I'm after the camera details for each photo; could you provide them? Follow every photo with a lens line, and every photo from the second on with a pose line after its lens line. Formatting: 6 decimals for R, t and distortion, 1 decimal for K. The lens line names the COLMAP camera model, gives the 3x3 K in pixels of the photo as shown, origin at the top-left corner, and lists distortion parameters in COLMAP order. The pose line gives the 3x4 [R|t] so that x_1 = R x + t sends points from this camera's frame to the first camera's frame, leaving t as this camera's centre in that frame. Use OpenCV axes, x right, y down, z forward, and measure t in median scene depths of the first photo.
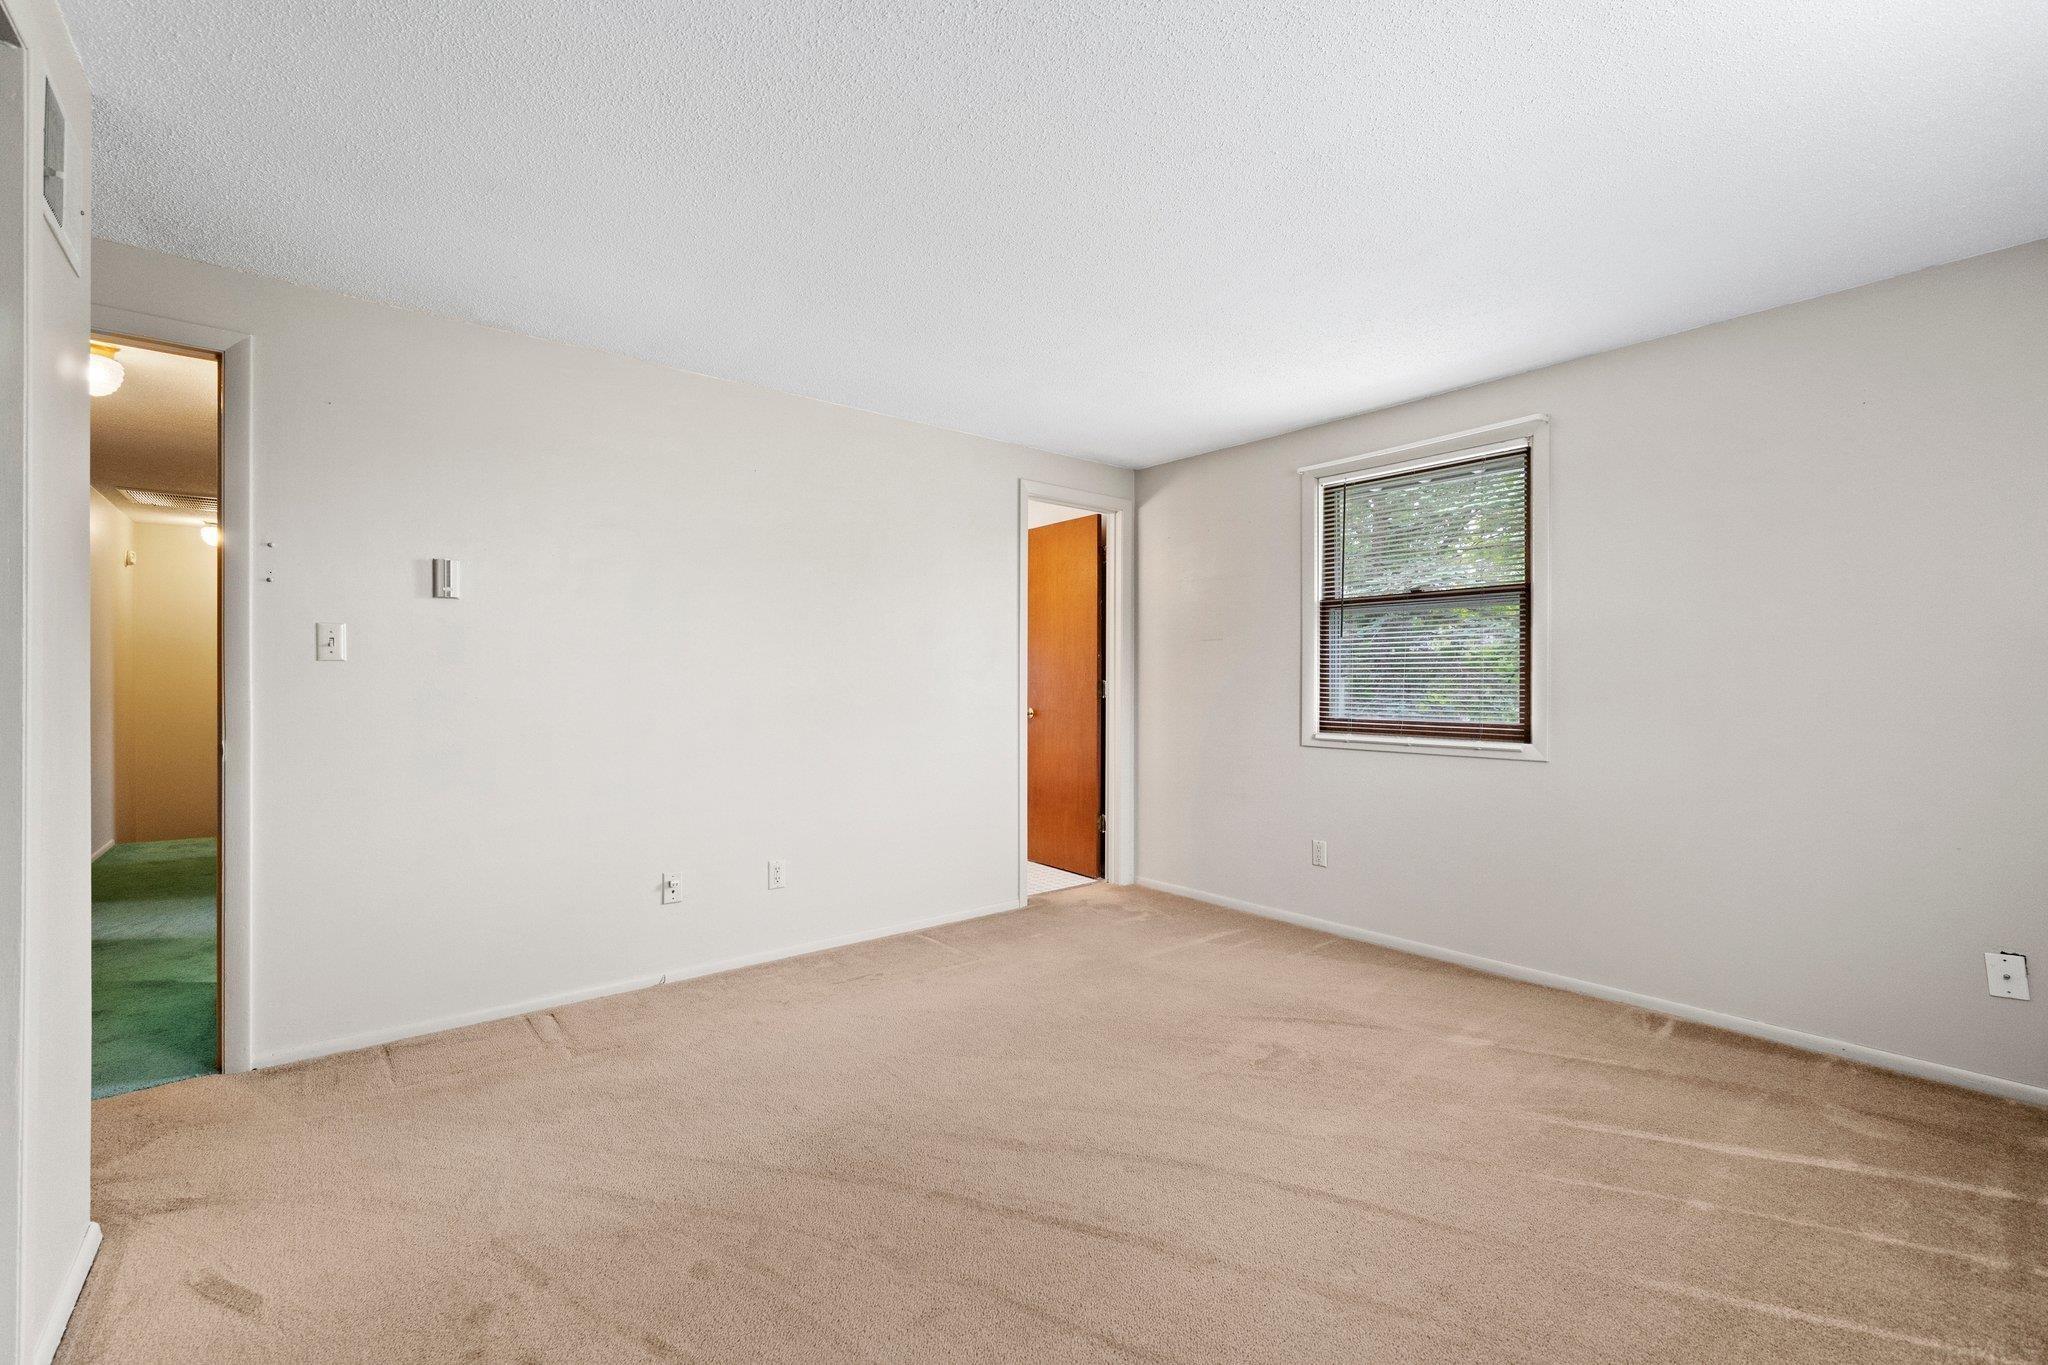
lens RADIAL K [[856.8, 0, 1028.8], [0, 856.8, 683.9], [0, 0, 1]] dist [0.000937, 0.000799]
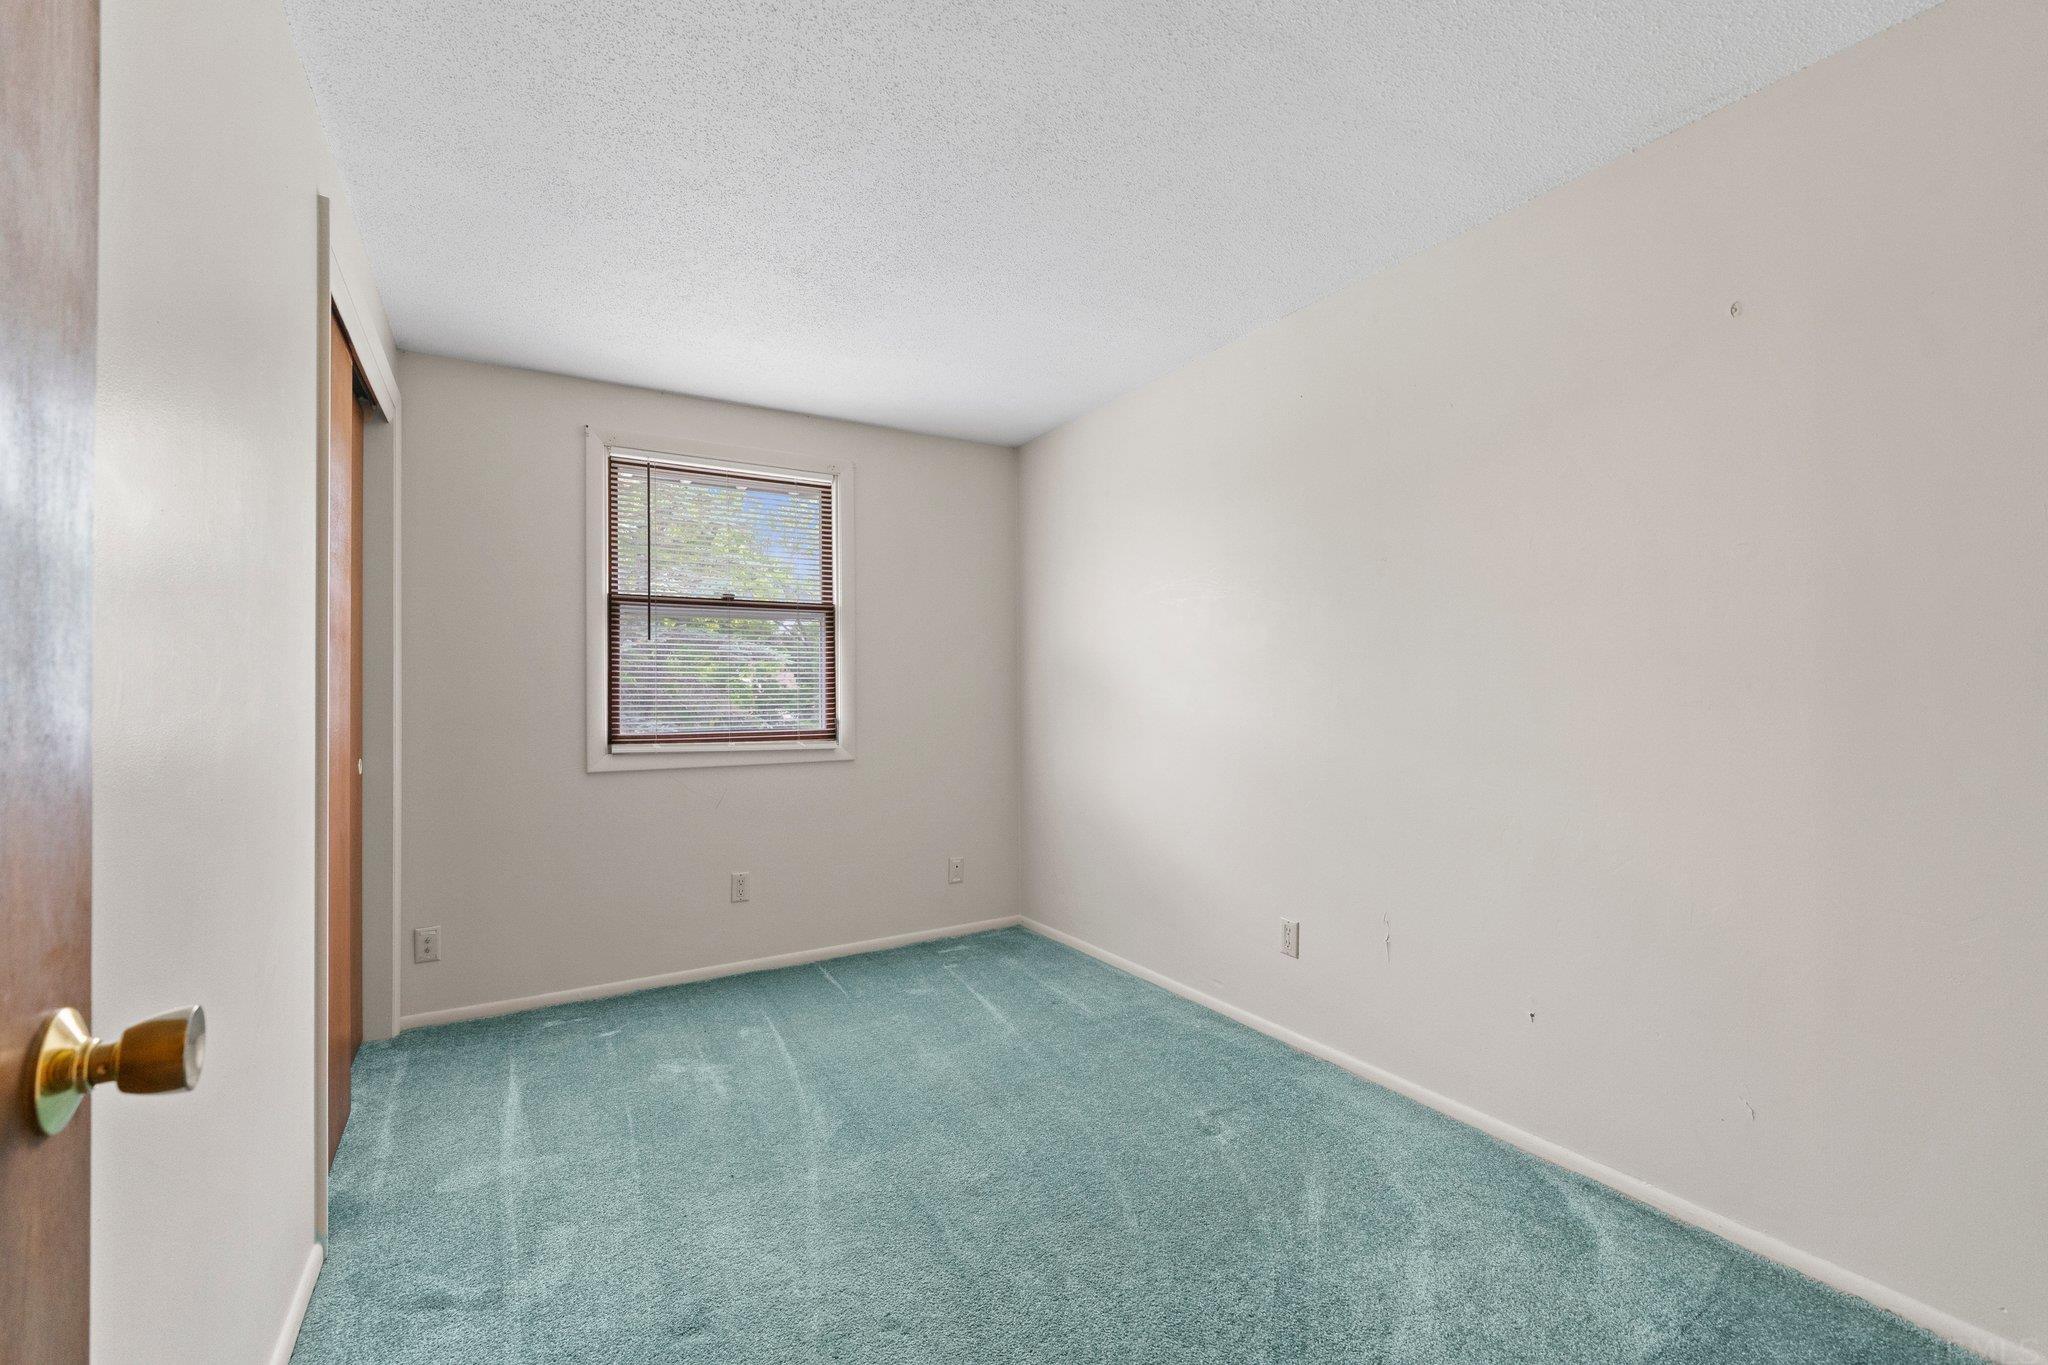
lens RADIAL K [[856.8, 0, 1021.1], [0, 856.8, 676.2], [0, 0, 1]] dist [0.000937, 0.000799]
pose [[0.160959, 0.016023, 0.986831, -0.443985], [0.009442, 0.999797, -0.017773, 0.000306], [-0.986916, 0.012178, 0.160775, 0.520243]]
